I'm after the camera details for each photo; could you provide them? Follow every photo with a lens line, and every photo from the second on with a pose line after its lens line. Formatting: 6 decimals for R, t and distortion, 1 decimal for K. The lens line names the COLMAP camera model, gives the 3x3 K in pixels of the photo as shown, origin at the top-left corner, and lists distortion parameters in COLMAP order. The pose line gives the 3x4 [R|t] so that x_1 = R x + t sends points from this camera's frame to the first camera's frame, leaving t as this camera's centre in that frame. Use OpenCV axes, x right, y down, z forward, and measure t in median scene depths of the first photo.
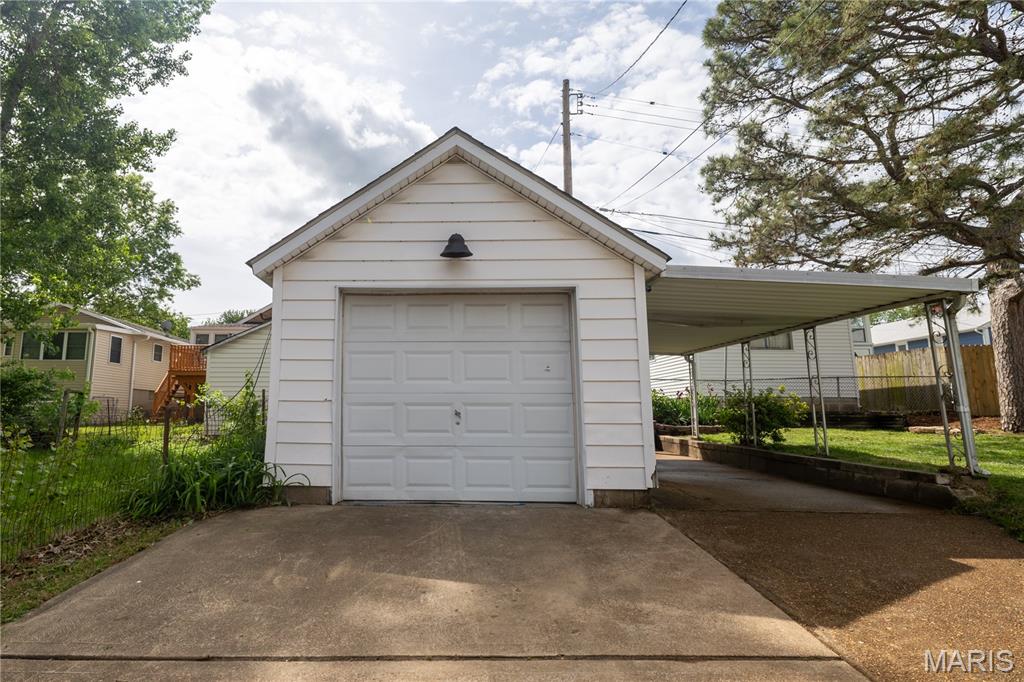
lens RADIAL K [[437.8, 0, 517.0], [0, 437.8, 339.3], [0, 0, 1]] dist [0.002241, 0.000714]
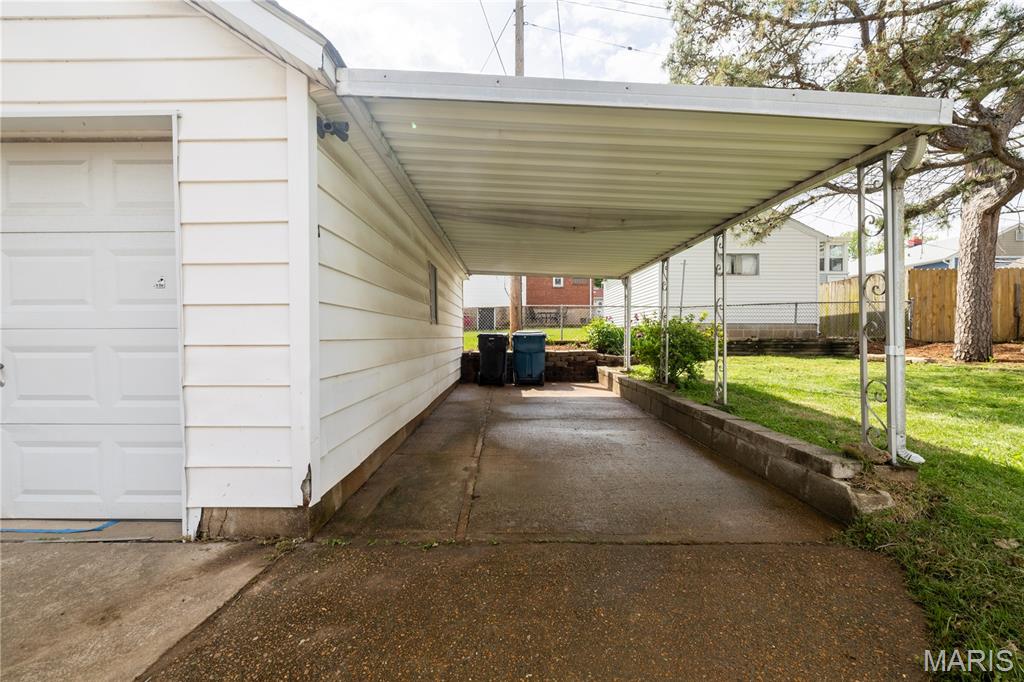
lens RADIAL K [[437.8, 0, 509.8], [0, 437.8, 333.4], [0, 0, 1]] dist [0.002241, 0.000714]
pose [[0.999361, -0.007532, 0.034929, 0.192322], [0.002222, 0.988742, 0.149612, 0.019560], [-0.035663, -0.149439, 0.988128, 0.176995]]
